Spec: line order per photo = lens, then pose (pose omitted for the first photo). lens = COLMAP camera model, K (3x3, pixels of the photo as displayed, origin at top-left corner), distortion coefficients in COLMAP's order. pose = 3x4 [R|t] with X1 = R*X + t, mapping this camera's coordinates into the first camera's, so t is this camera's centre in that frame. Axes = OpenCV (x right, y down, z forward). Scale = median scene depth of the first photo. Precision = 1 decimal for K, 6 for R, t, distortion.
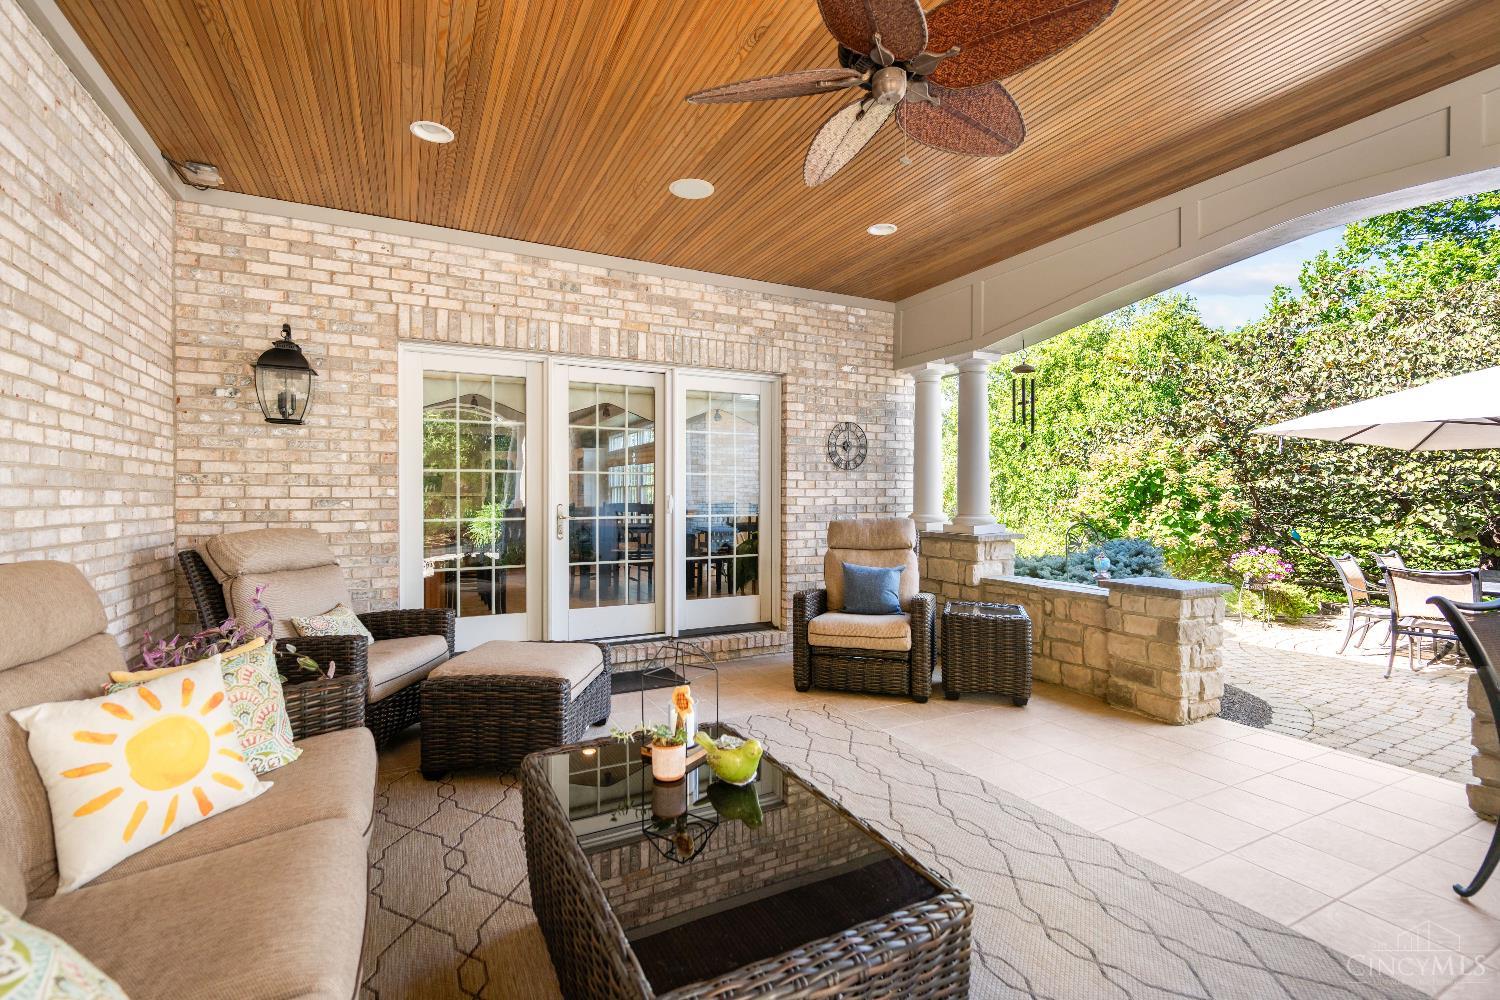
lens RADIAL K [[668.7, 0, 741.9], [0, 668.7, 493.6], [0, 0, 1]] dist [-0.000818, 0.000961]
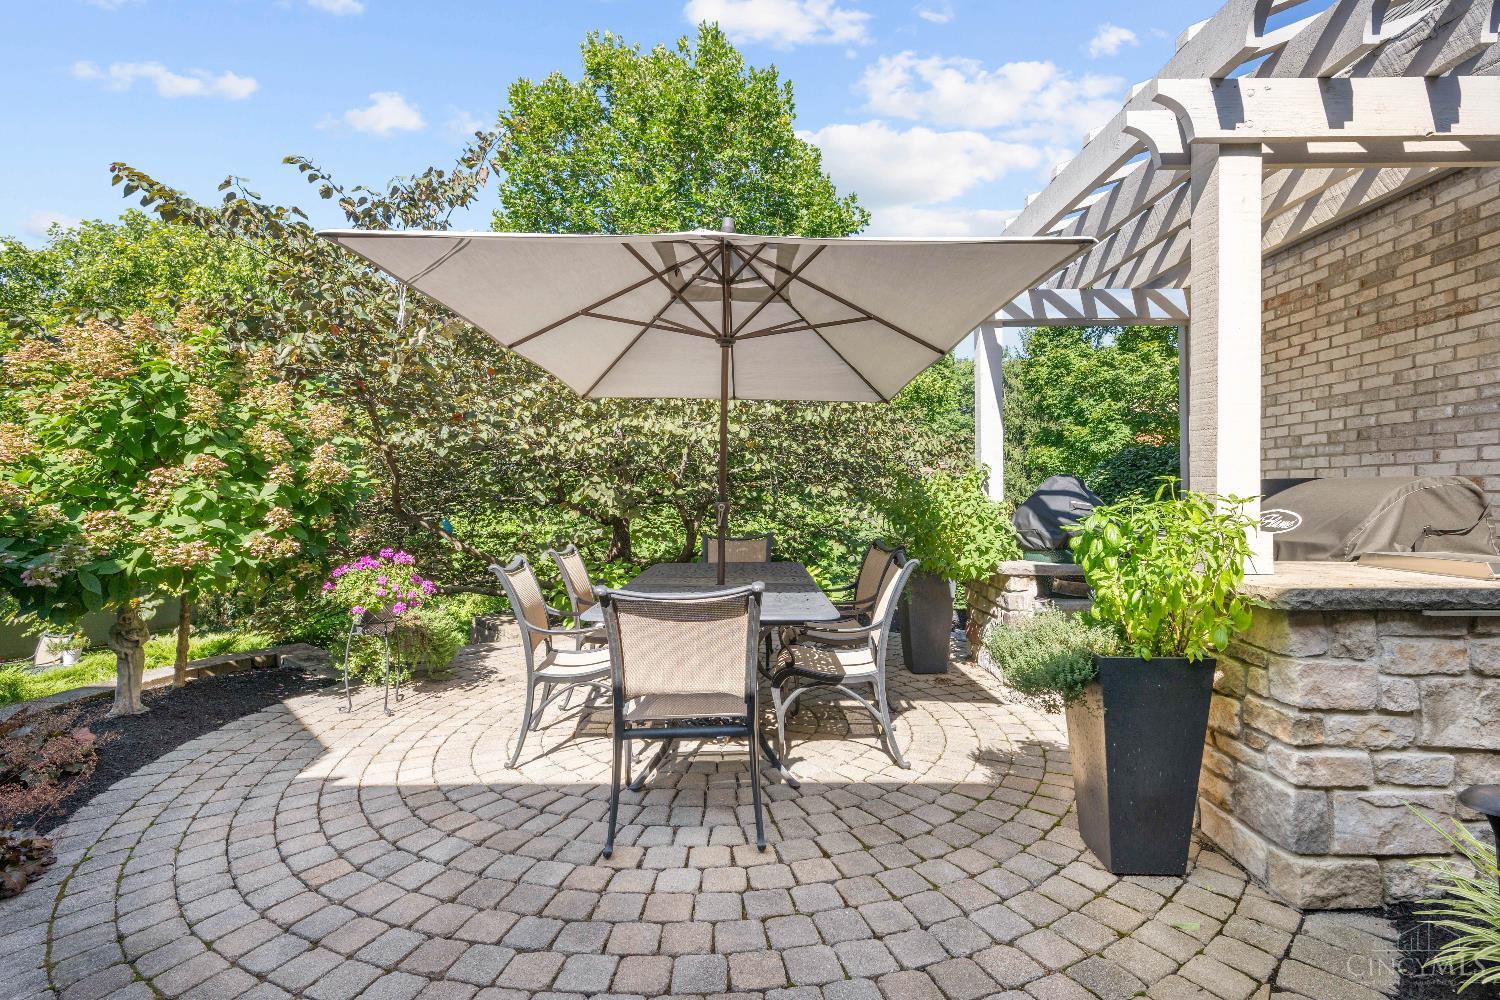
lens RADIAL K [[666.8, 0, 742.3], [0, 666.8, 491.5], [0, 0, 1]] dist [-0.002034, -0.000072]
pose [[0.452344, 0.002074, 0.891841, 0.419004], [-0.003770, 0.999993, -0.000413, 0.031709], [-0.891836, -0.003175, 0.452348, 0.493930]]
